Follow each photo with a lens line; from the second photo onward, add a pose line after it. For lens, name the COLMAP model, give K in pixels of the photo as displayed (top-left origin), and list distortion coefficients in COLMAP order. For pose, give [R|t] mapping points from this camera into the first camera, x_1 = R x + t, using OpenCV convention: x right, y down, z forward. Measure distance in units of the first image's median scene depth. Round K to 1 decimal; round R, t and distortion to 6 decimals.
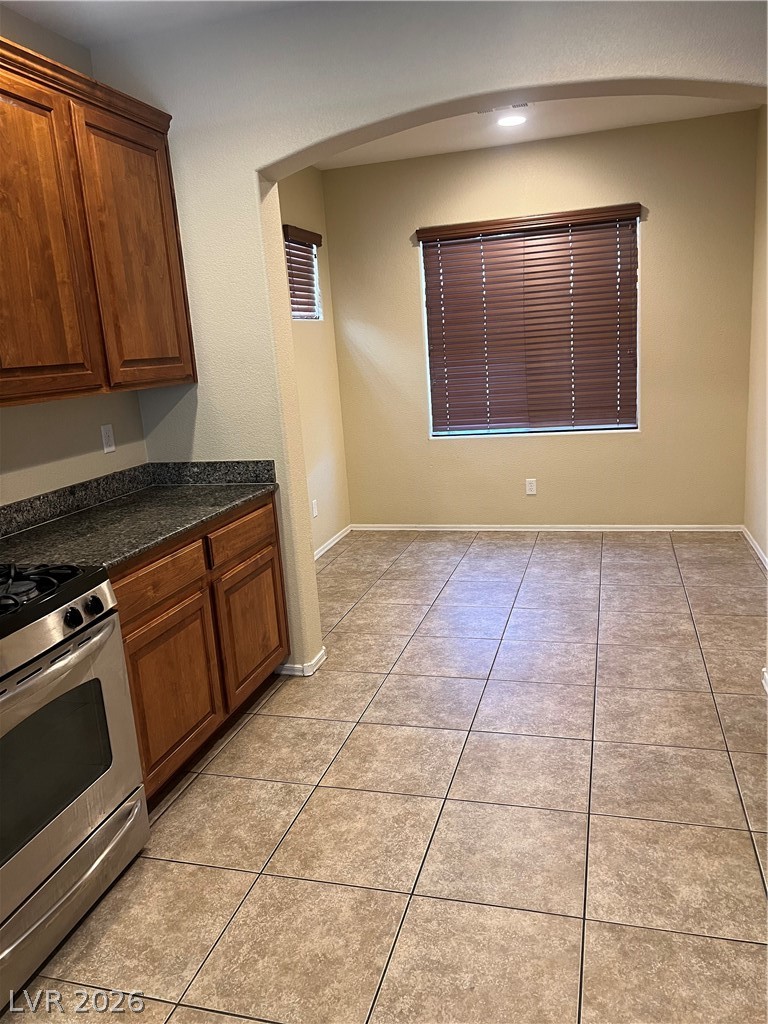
lens RADIAL K [[763.7, 0, 381.1], [0, 763.7, 509.8], [0, 0, 1]] dist [0.038950, -0.043900]
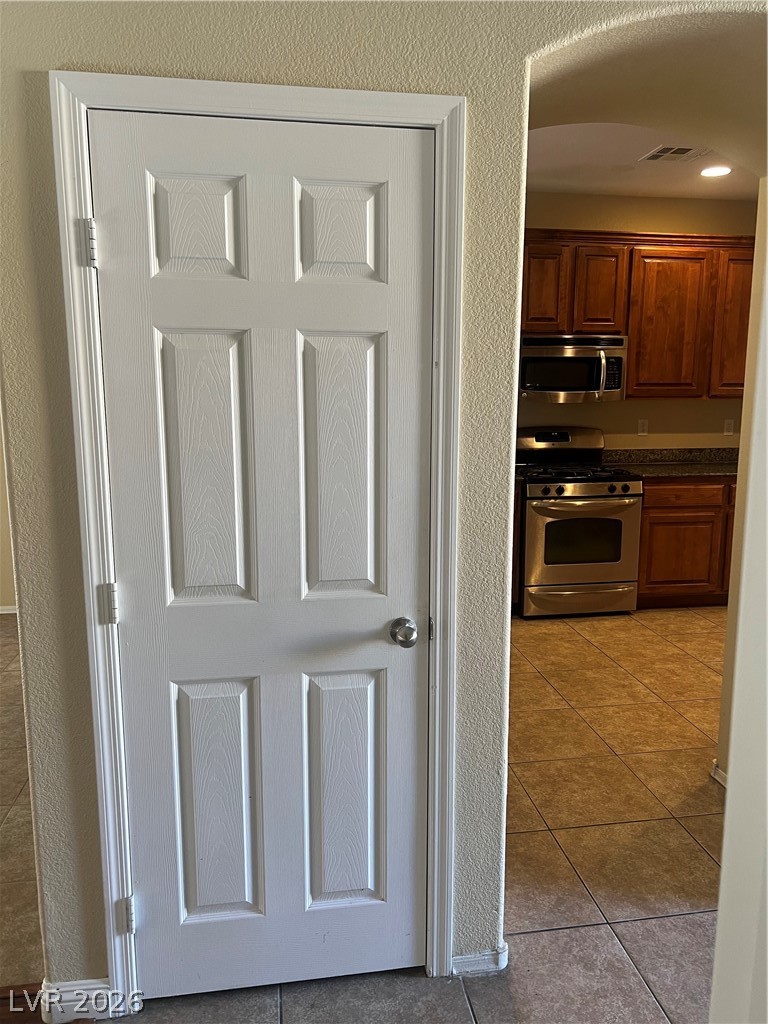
lens RADIAL K [[763.7, 0, 384.3], [0, 763.7, 511.2], [0, 0, 1]] dist [0.038950, -0.043900]
pose [[0.413865, 0.219000, -0.883603, 1.164725], [-0.221873, 0.965628, 0.135408, 0.035110], [0.882886, 0.140007, 0.448229, -0.559223]]
